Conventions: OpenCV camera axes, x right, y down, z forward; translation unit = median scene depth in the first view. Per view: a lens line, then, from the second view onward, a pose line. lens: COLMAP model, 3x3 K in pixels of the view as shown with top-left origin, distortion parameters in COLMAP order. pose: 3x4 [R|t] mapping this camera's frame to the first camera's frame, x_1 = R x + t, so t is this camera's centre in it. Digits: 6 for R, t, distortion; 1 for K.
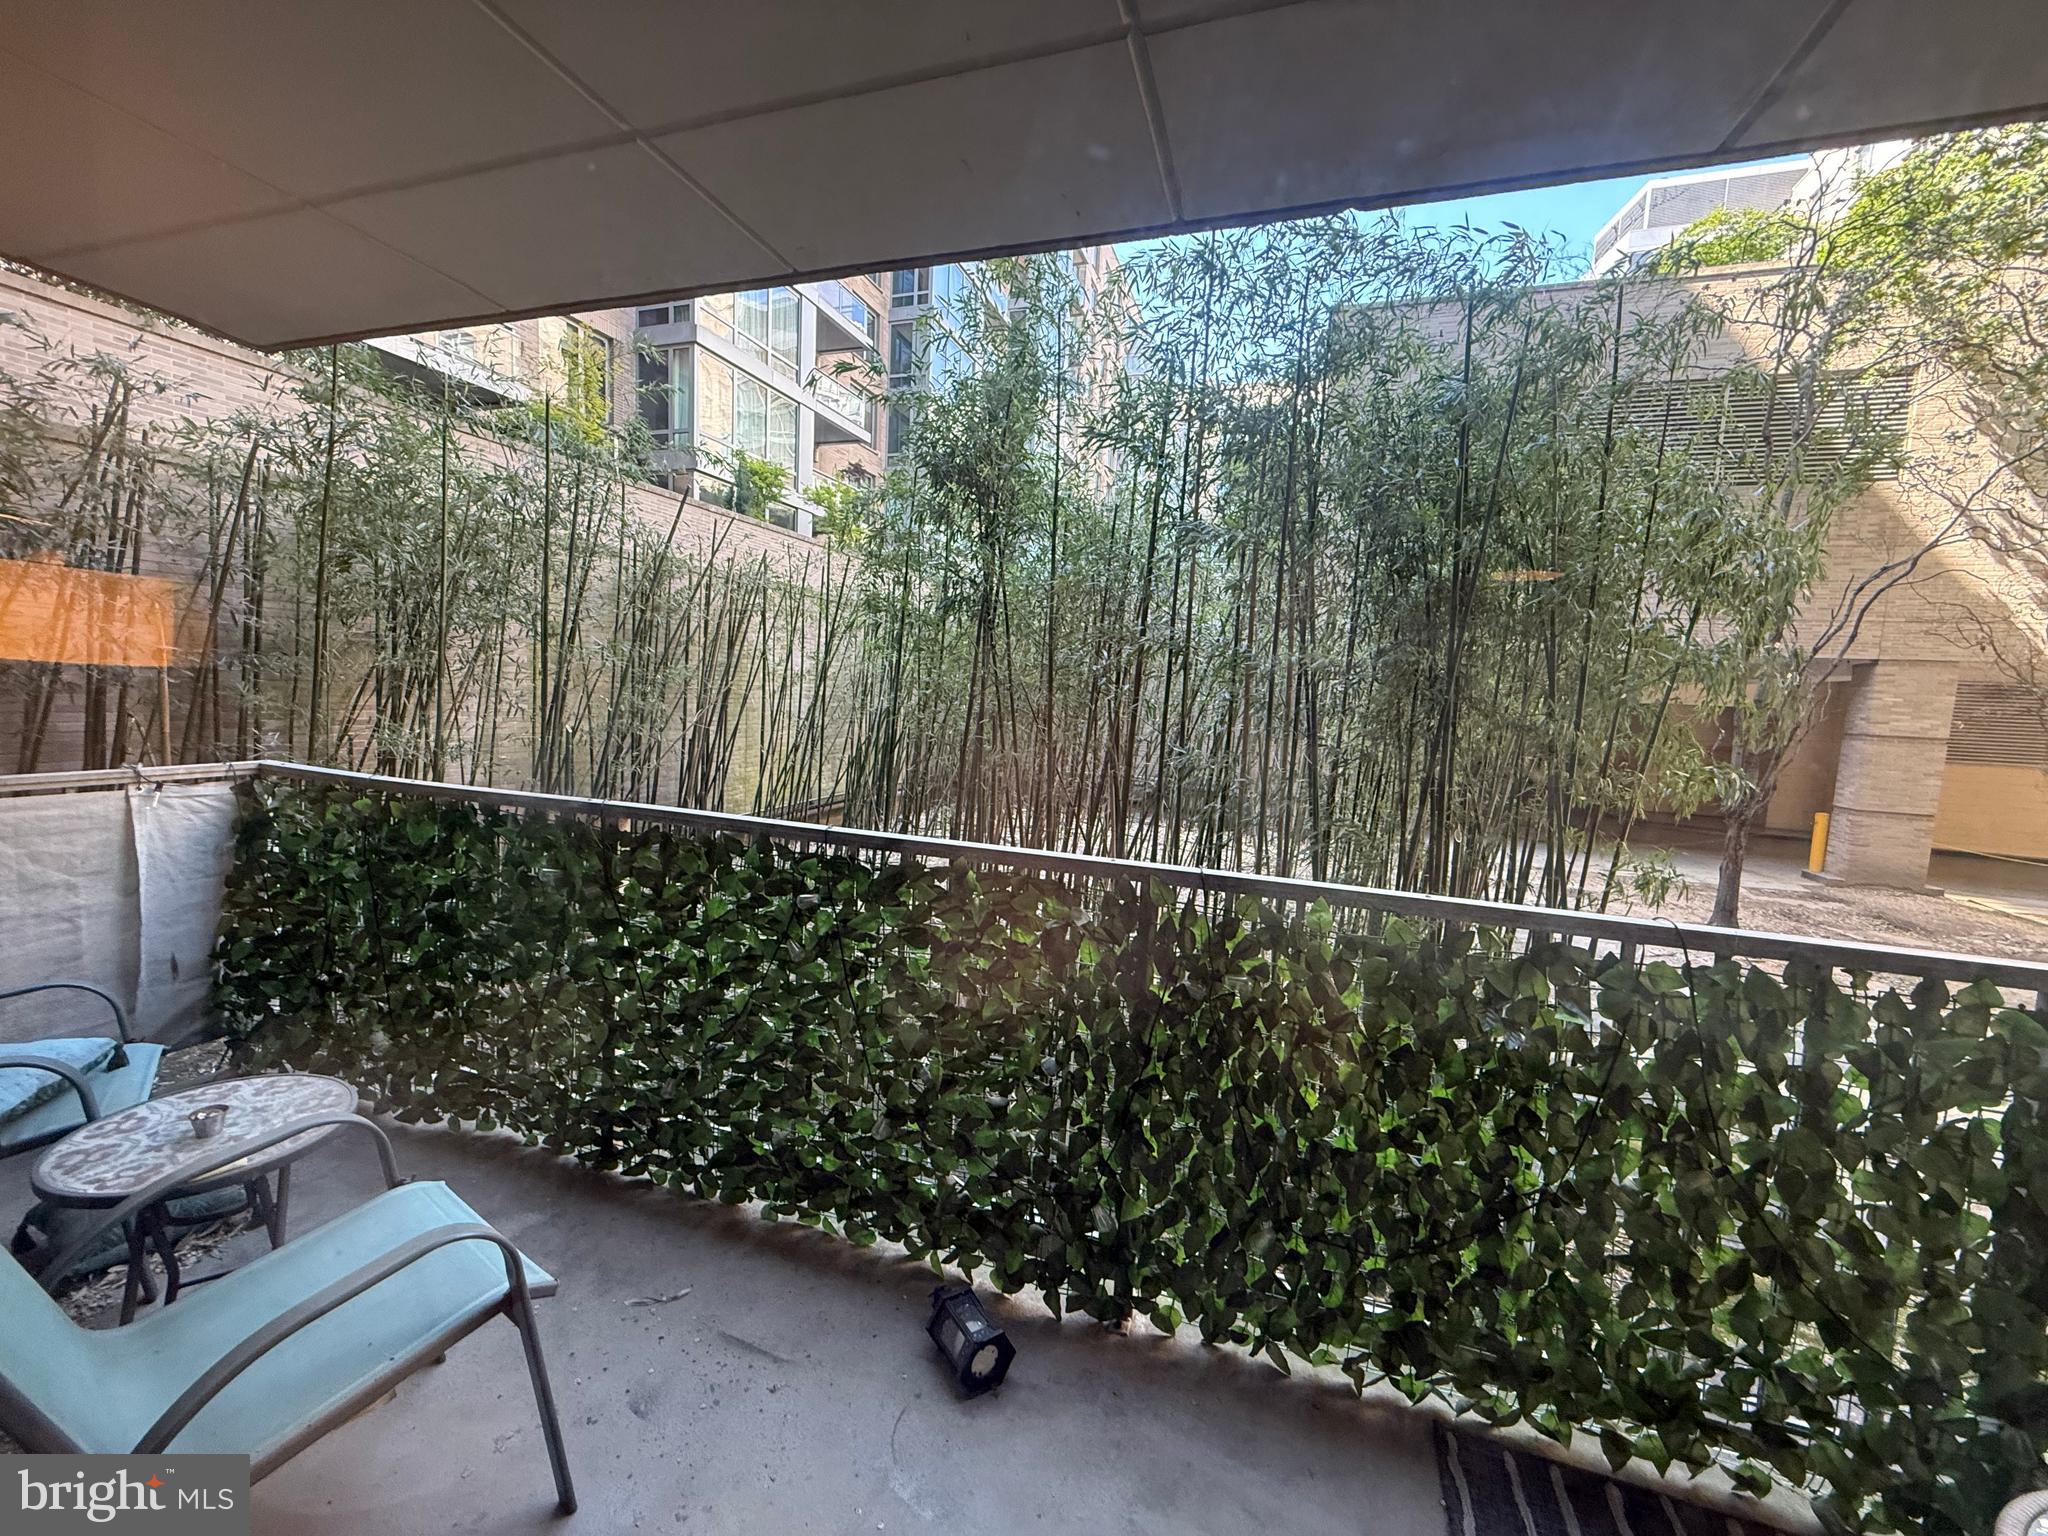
lens RADIAL K [[846.2, 0, 1004.6], [0, 846.2, 777.1], [0, 0, 1]] dist [-0.002285, 0.001679]
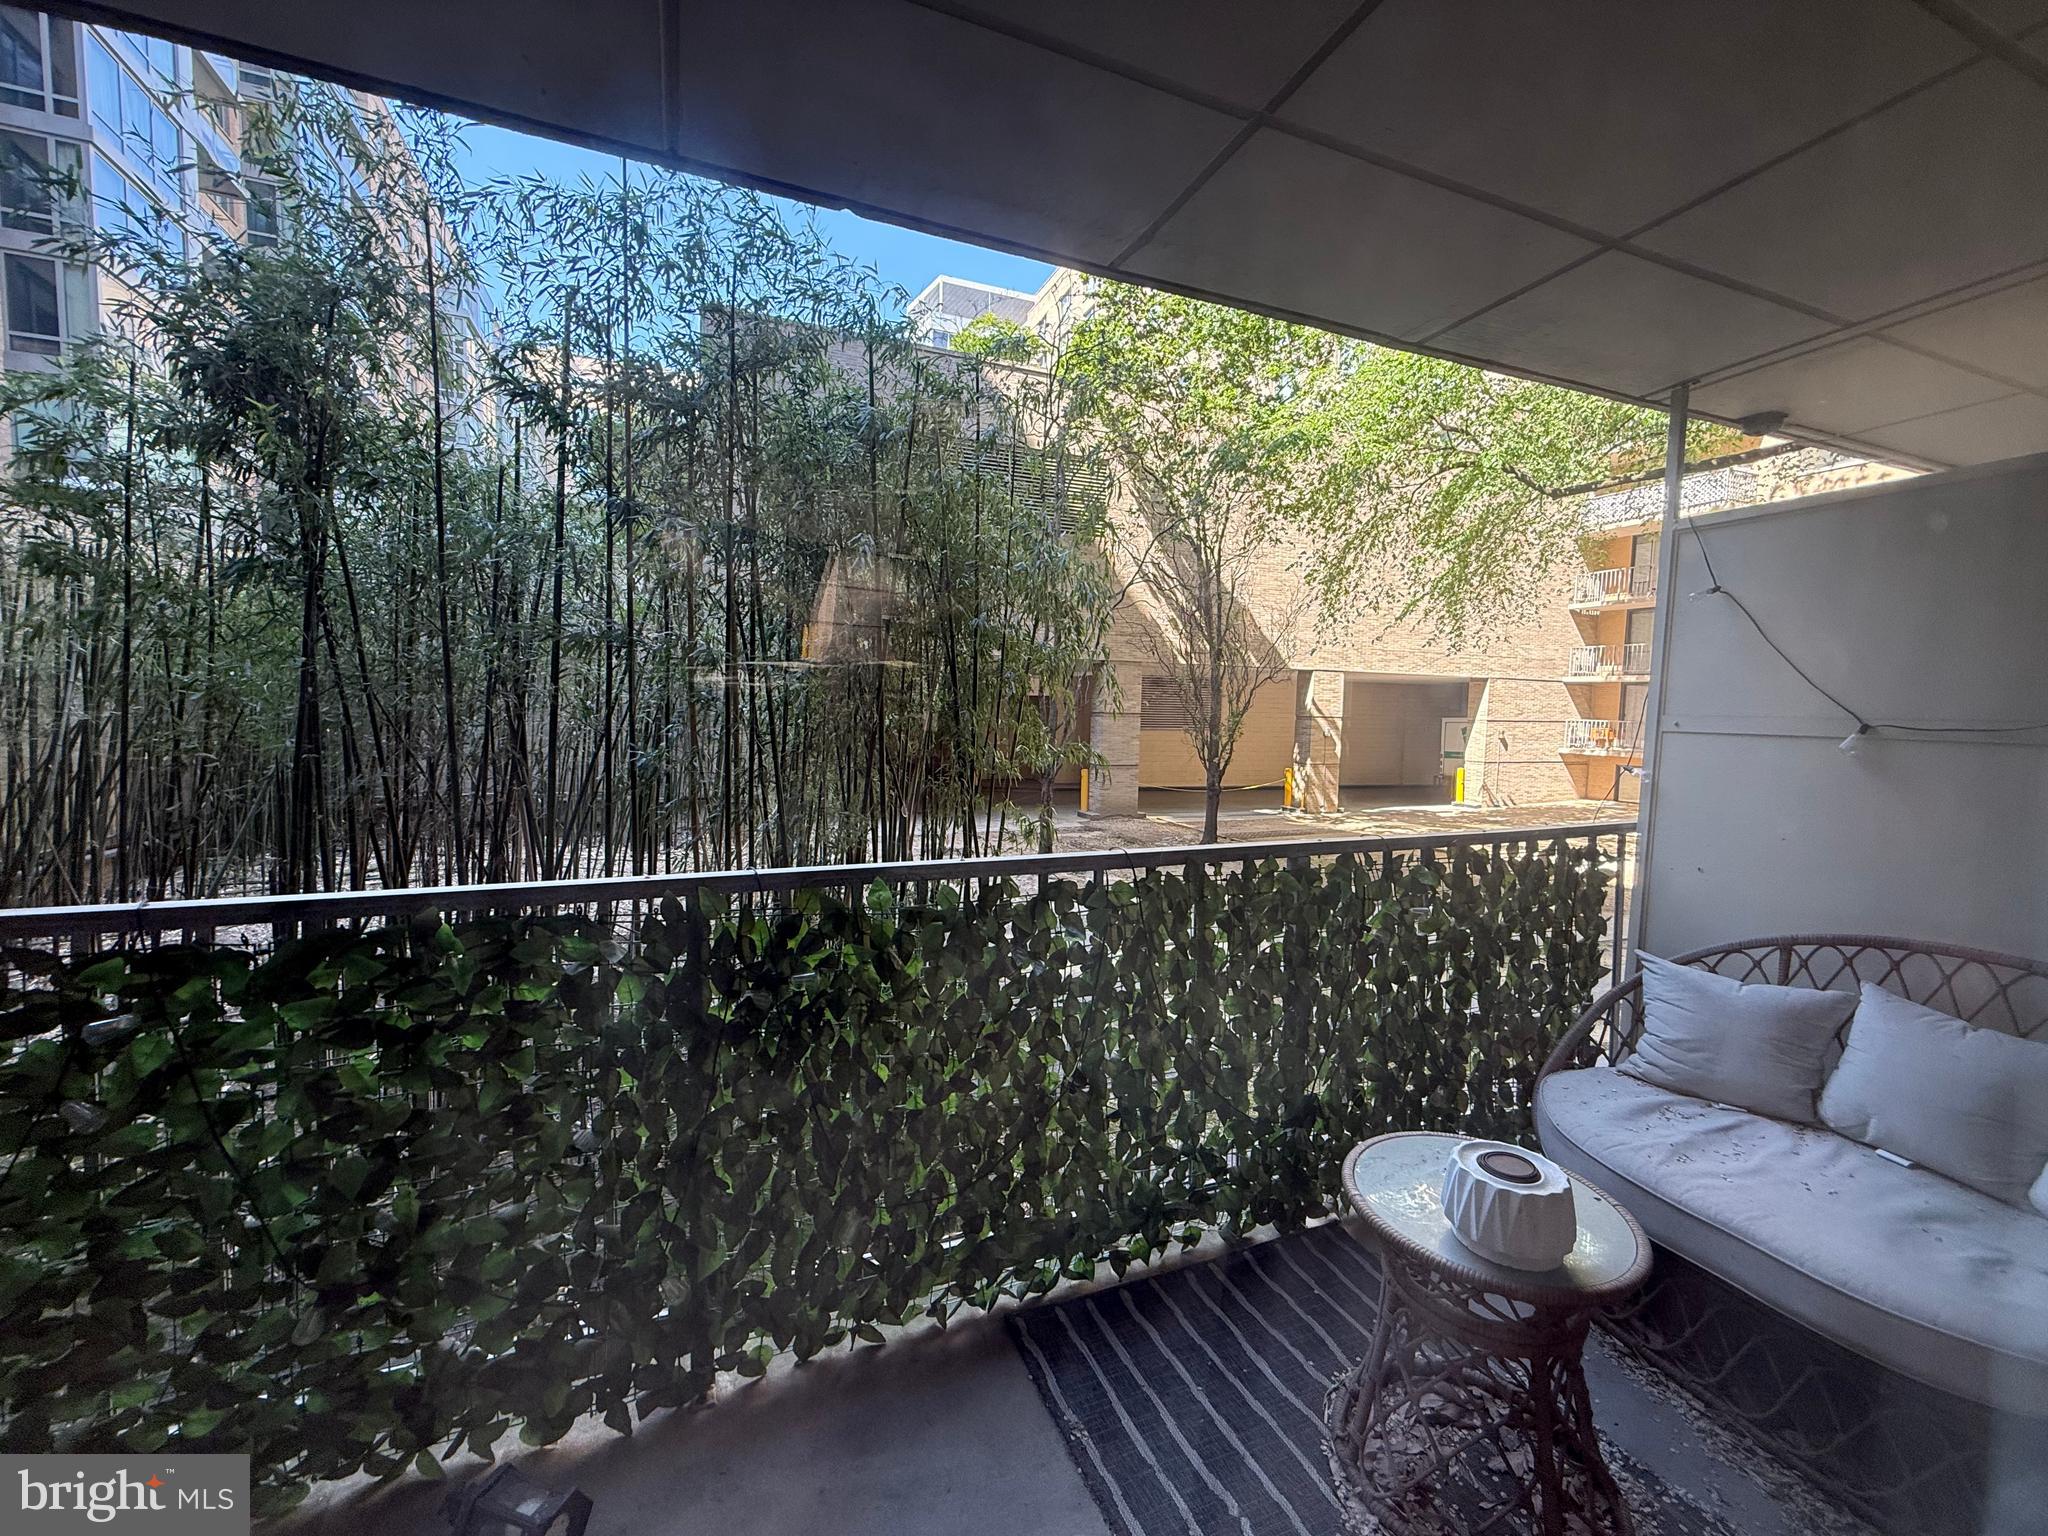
lens RADIAL K [[846.2, 0, 1028.2], [0, 846.2, 771.1], [0, 0, 1]] dist [-0.002285, 0.001679]
pose [[0.733270, -0.081924, 0.674984, -0.167713], [0.087045, 0.995857, 0.026307, 0.000853], [-0.674342, 0.039464, 0.737364, 0.099031]]
